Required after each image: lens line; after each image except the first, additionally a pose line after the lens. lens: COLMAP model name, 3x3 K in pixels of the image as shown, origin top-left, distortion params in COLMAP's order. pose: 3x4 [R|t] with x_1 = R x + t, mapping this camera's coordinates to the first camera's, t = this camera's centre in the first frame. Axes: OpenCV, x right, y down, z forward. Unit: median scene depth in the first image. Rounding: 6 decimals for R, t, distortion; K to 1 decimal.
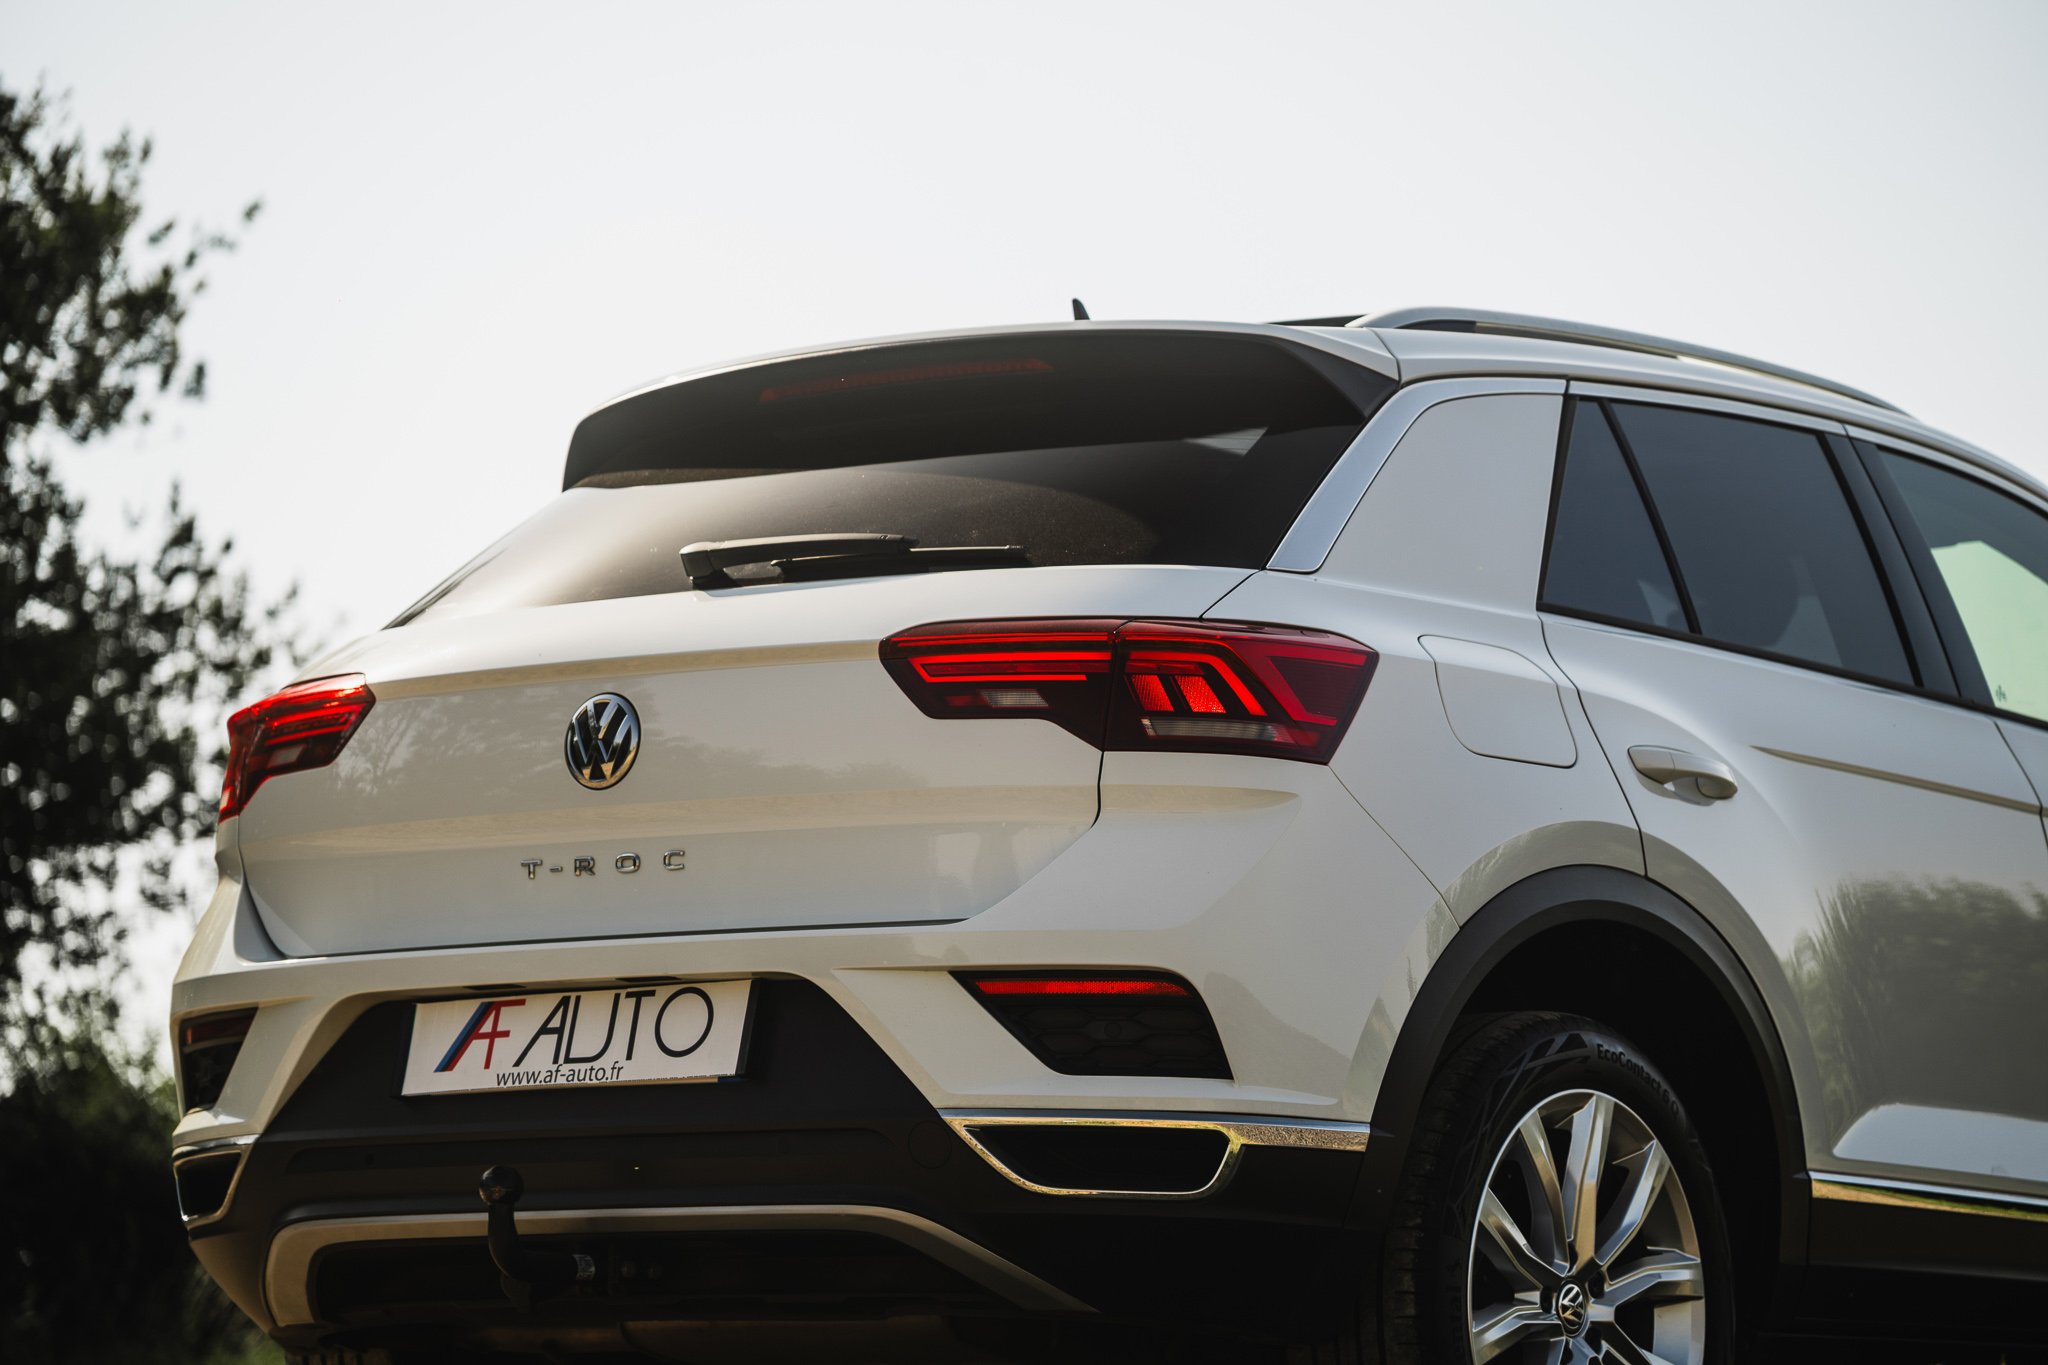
lens RADIAL K [[6981.2, 0, 1024.0], [0, 6981.2, 682.5], [0, 0, 1]] dist [0.029755, 5.516434]
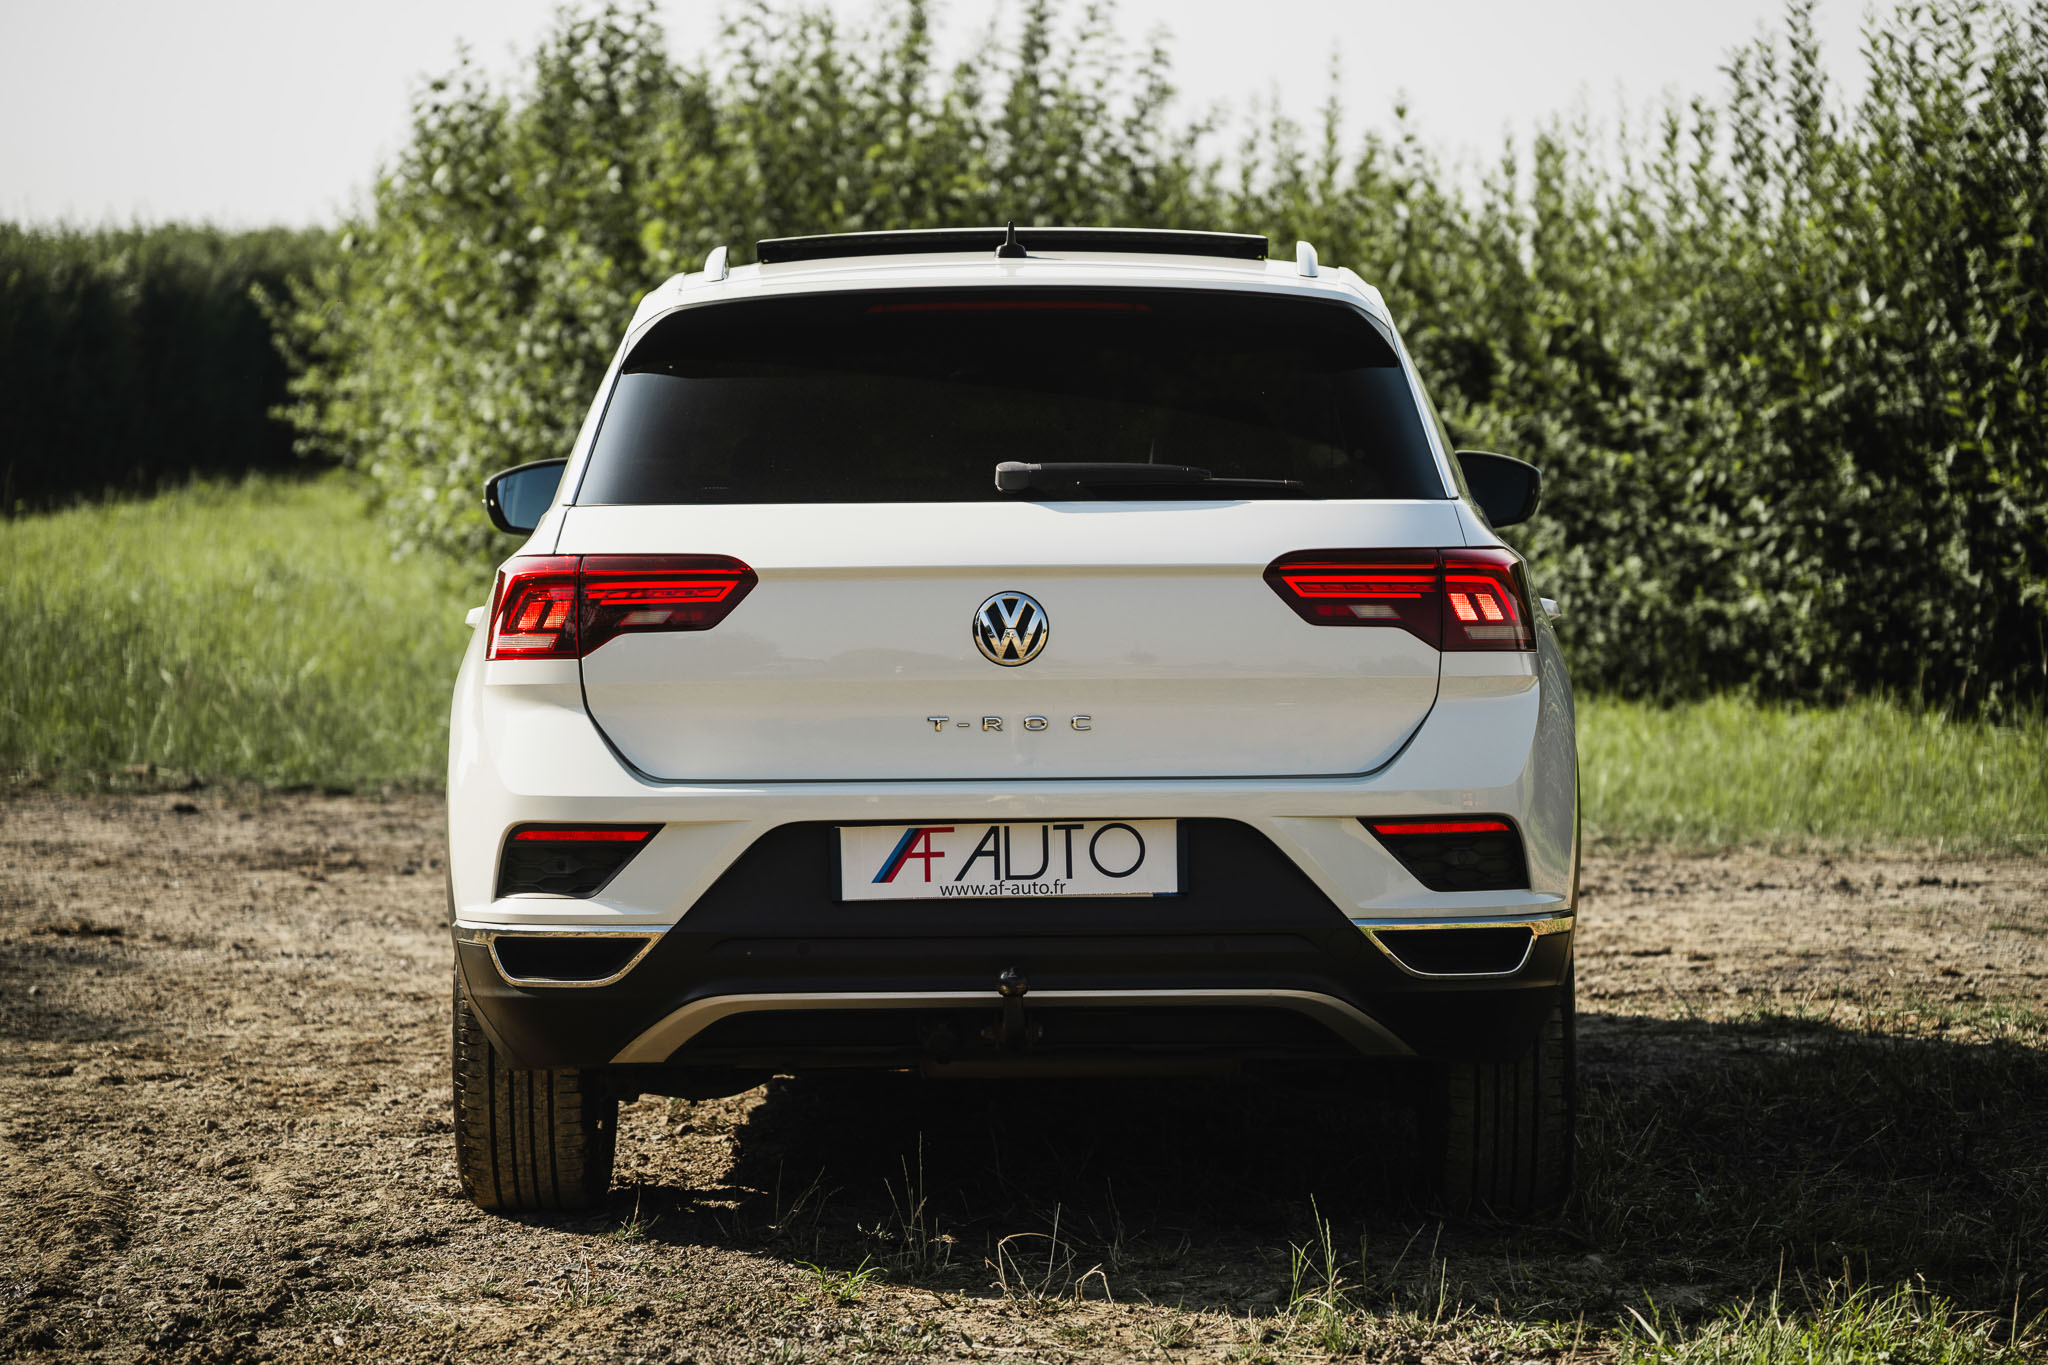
lens RADIAL K [[6235.1, 0, 1024.0], [0, 6235.1, 682.5], [0, 0, 1]] dist [0.336340, 1.745418]
pose [[0.797986, -0.034704, 0.601676, -0.766490], [-0.056680, 0.989594, 0.132251, -0.137116], [-0.600005, -0.139638, 0.787715, 0.081090]]
